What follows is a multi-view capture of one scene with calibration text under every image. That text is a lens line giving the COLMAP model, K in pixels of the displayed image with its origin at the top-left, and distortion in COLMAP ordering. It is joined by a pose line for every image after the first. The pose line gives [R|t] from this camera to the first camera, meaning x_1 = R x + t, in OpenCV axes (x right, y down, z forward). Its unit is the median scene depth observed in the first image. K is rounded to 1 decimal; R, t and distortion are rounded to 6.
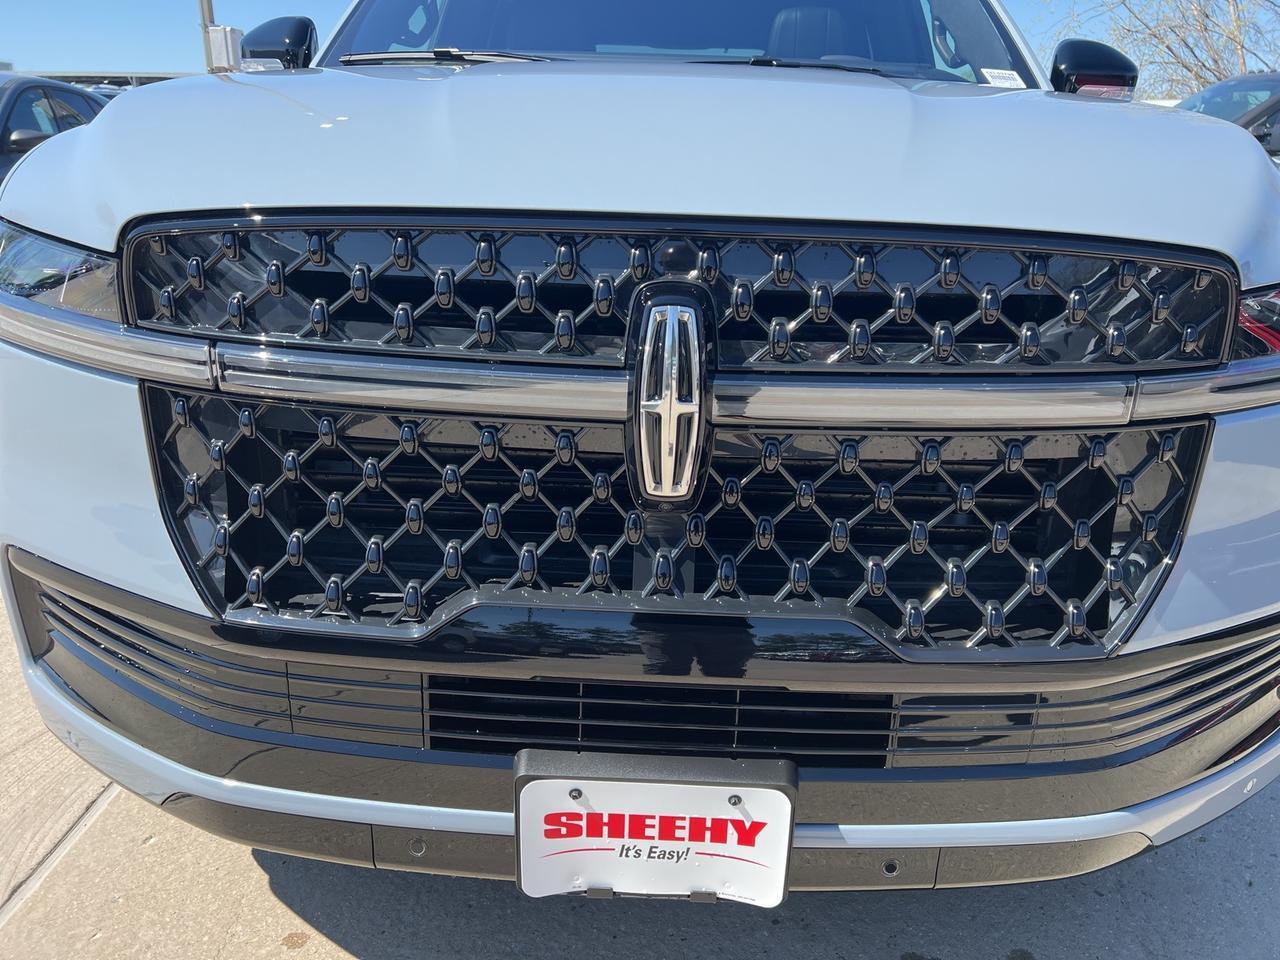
lens RADIAL K [[989.3, 0, 644.0], [0, 989.3, 479.4], [0, 0, 1]] dist [0.027288, -0.012999]
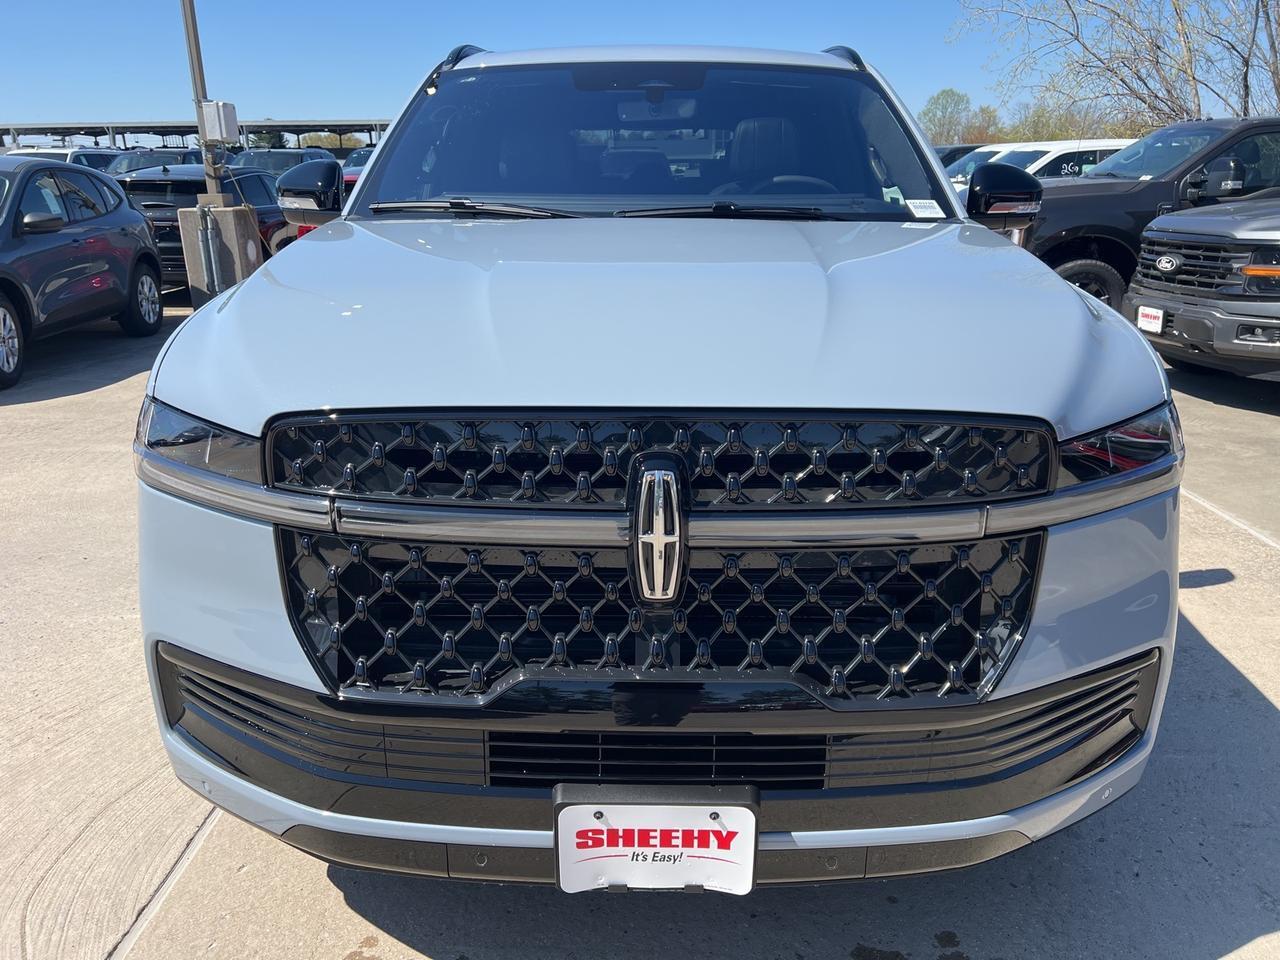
lens RADIAL K [[997.9, 0, 635.5], [0, 997.9, 480.5], [0, 0, 1]] dist [0.037576, -0.007755]
pose [[0.999497, -0.029892, 0.010552, -0.018419], [0.030130, 0.999278, -0.023144, -0.111583], [-0.009852, 0.023450, 0.999676, -0.395844]]
